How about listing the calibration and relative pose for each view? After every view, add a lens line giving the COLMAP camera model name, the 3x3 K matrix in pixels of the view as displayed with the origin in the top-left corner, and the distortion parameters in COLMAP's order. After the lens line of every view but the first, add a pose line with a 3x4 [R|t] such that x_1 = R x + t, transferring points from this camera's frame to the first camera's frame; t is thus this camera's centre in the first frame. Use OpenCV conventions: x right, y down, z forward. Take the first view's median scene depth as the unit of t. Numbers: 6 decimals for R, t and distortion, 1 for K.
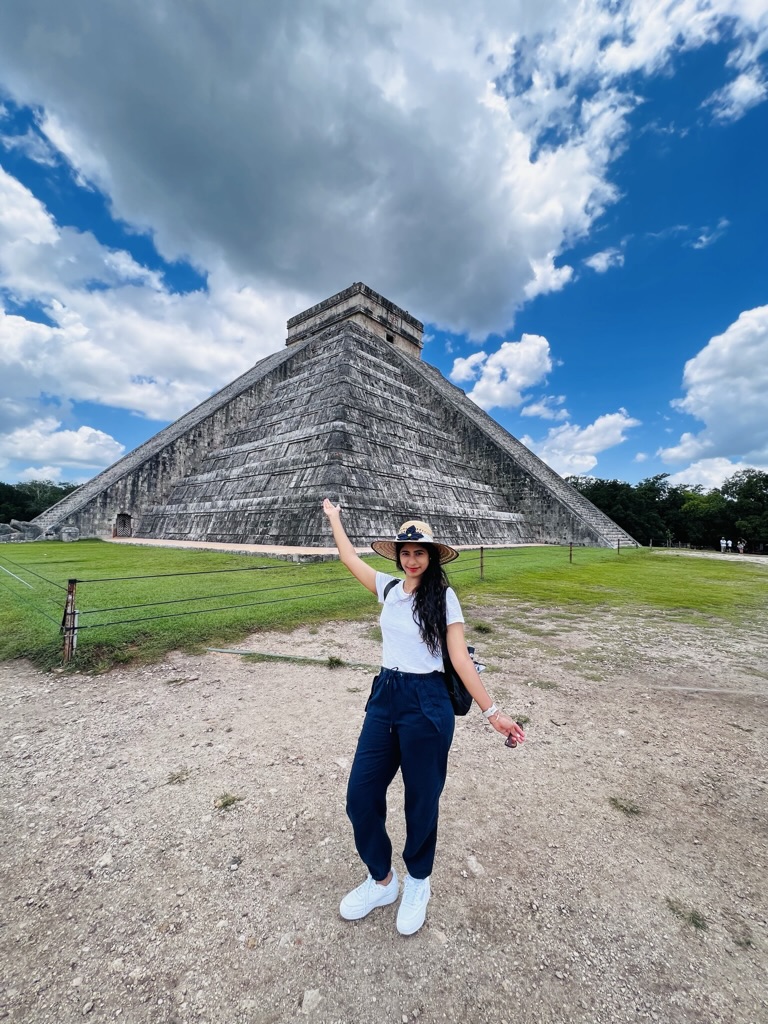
lens RADIAL K [[407.0, 0, 386.0], [0, 407.0, 506.8], [0, 0, 1]] dist [-0.001058, 0.000030]
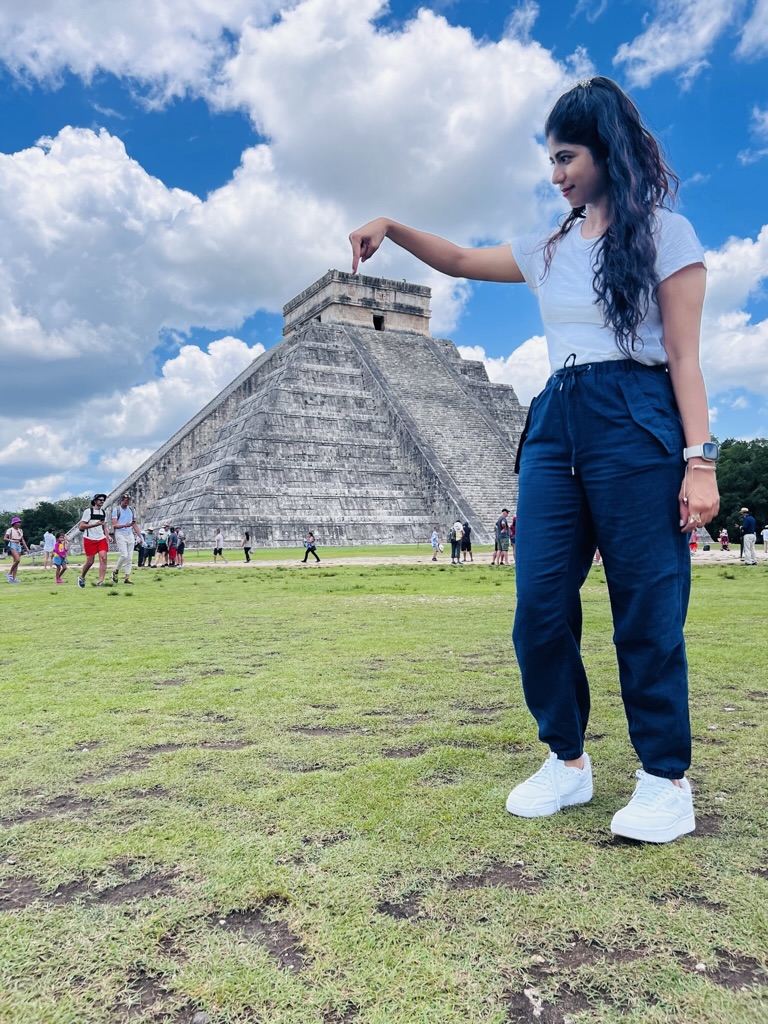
lens RADIAL K [[755.0, 0, 384.0], [0, 755.0, 512.0], [0, 0, 1]] dist [0.055468, -0.002835]
pose [[0.940008, -0.053868, -0.336873, 0.885249], [0.058602, 0.998274, 0.003891, -0.007581], [0.336082, -0.023399, 0.941542, -0.879856]]
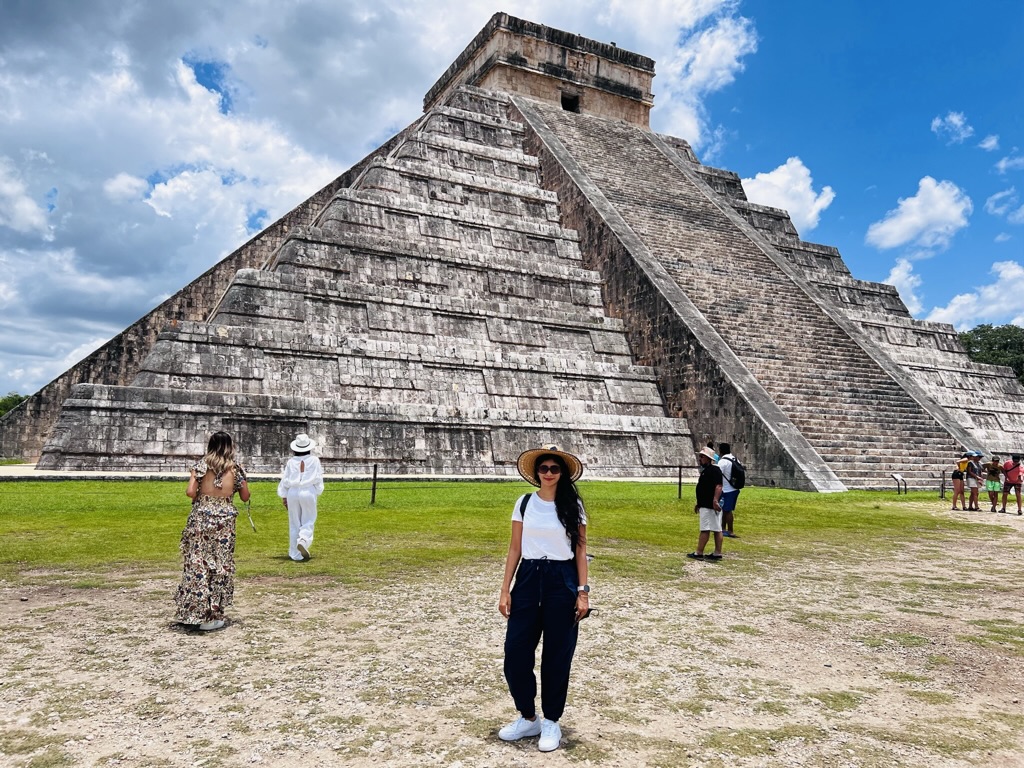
lens RADIAL K [[755.0, 0, 512.0], [0, 755.0, 384.0], [0, 0, 1]] dist [0.055468, -0.002835]
pose [[0.922578, -0.031838, -0.384494, 0.508690], [0.015109, 0.998806, -0.046453, 0.016217], [0.385514, 0.037048, 0.921958, 0.081141]]
